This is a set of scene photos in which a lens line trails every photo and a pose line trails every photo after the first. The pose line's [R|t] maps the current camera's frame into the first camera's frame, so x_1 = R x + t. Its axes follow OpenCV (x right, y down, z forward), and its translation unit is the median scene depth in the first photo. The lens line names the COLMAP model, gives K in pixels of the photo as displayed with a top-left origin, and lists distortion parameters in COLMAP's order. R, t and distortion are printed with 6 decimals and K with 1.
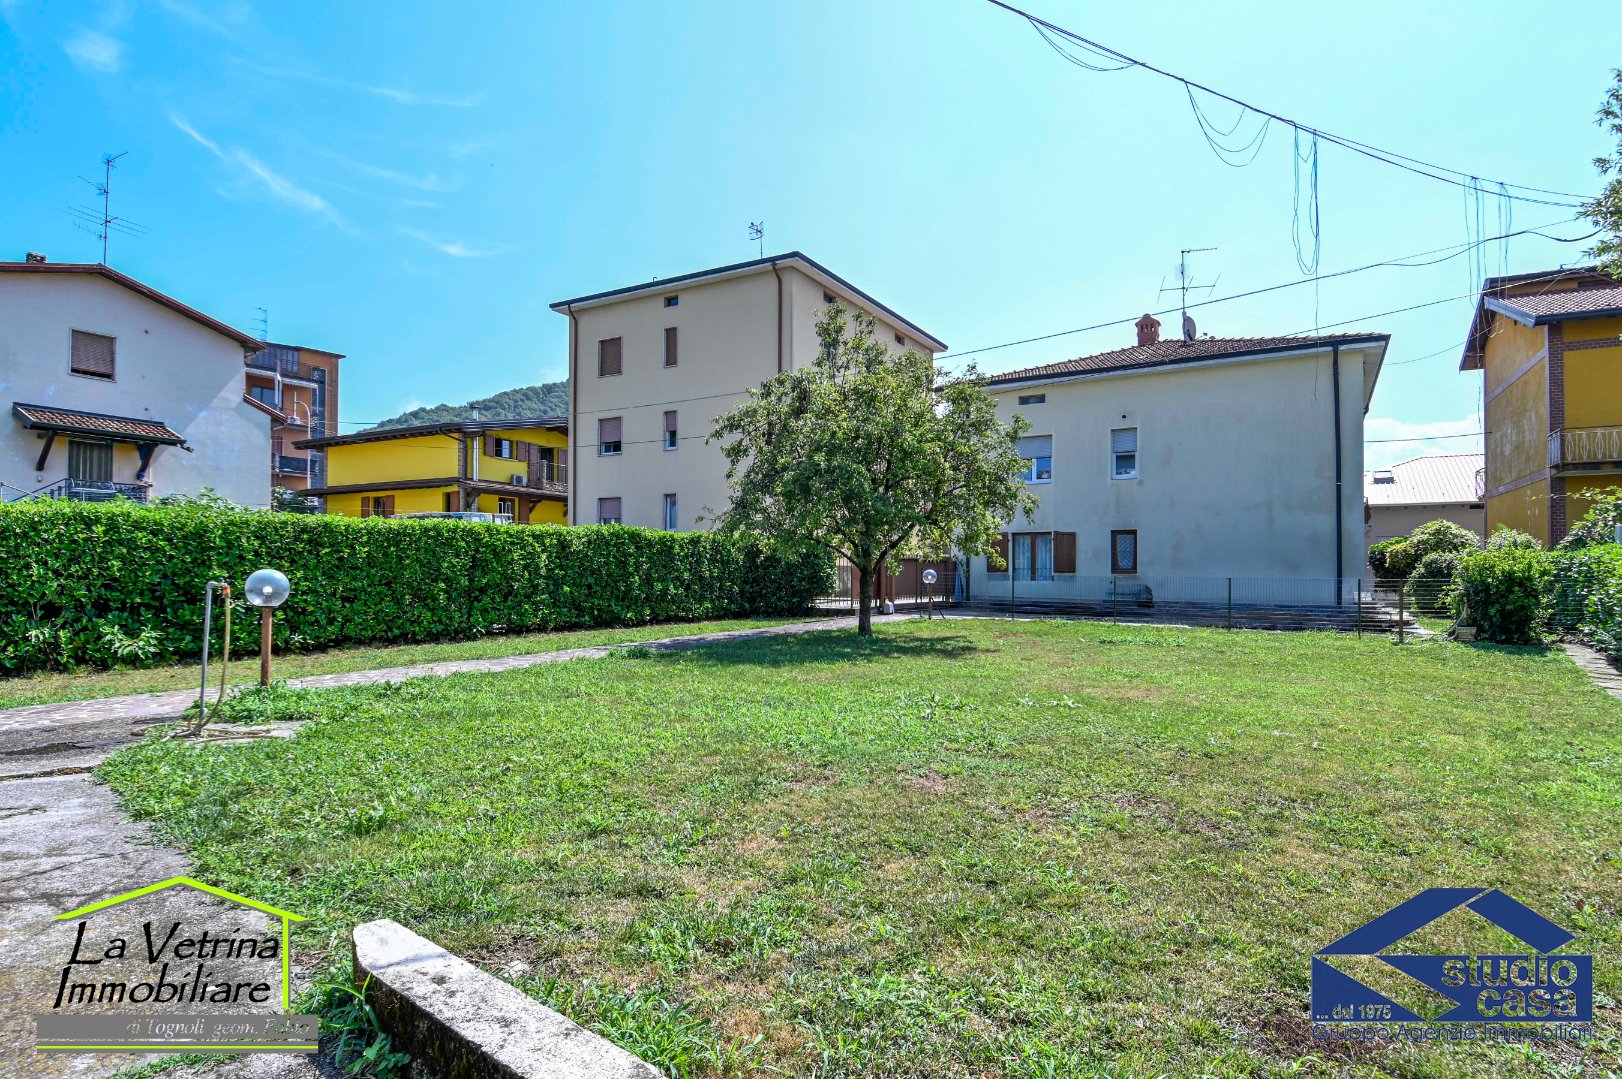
lens RADIAL K [[835.7, 0, 831.9], [0, 835.7, 577.0], [0, 0, 1]] dist [0.000893, 0.000095]
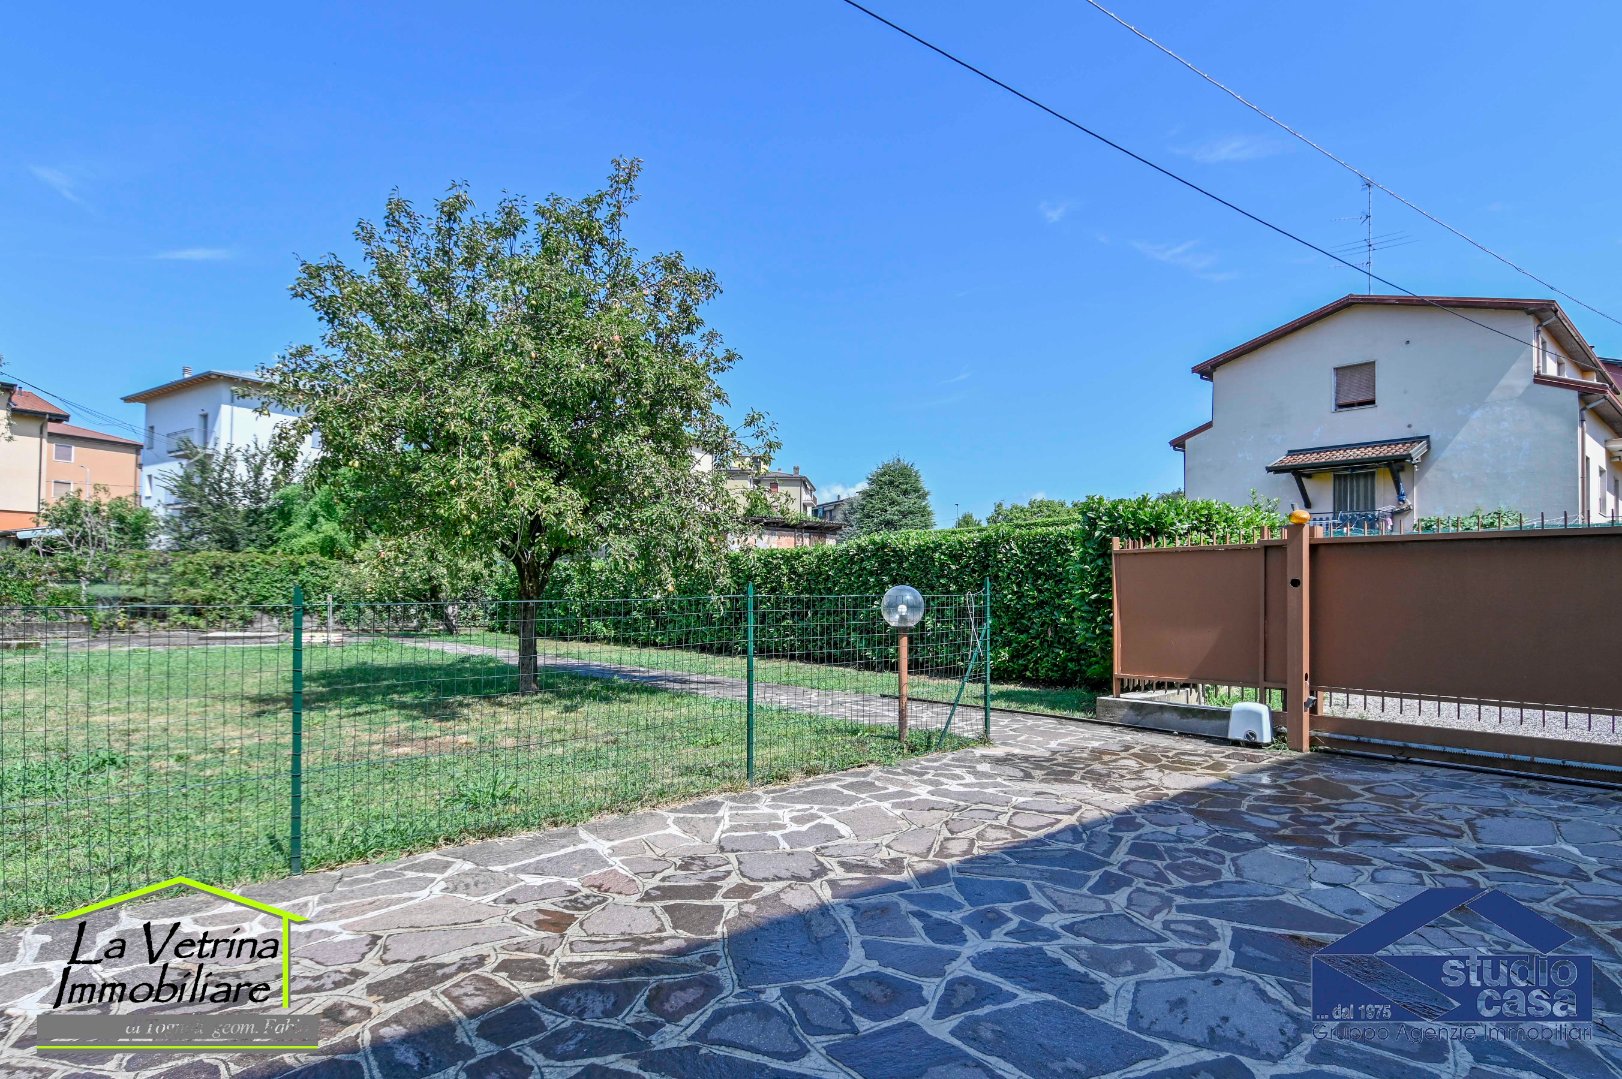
lens RADIAL K [[835.7, 0, 831.9], [0, 835.7, 577.0], [0, 0, 1]] dist [0.000893, 0.000095]
pose [[-0.283614, -0.037471, -0.958206, 0.234635], [-0.017765, 0.999270, -0.033818, 0.006642], [0.958774, 0.007431, -0.284073, 0.675574]]
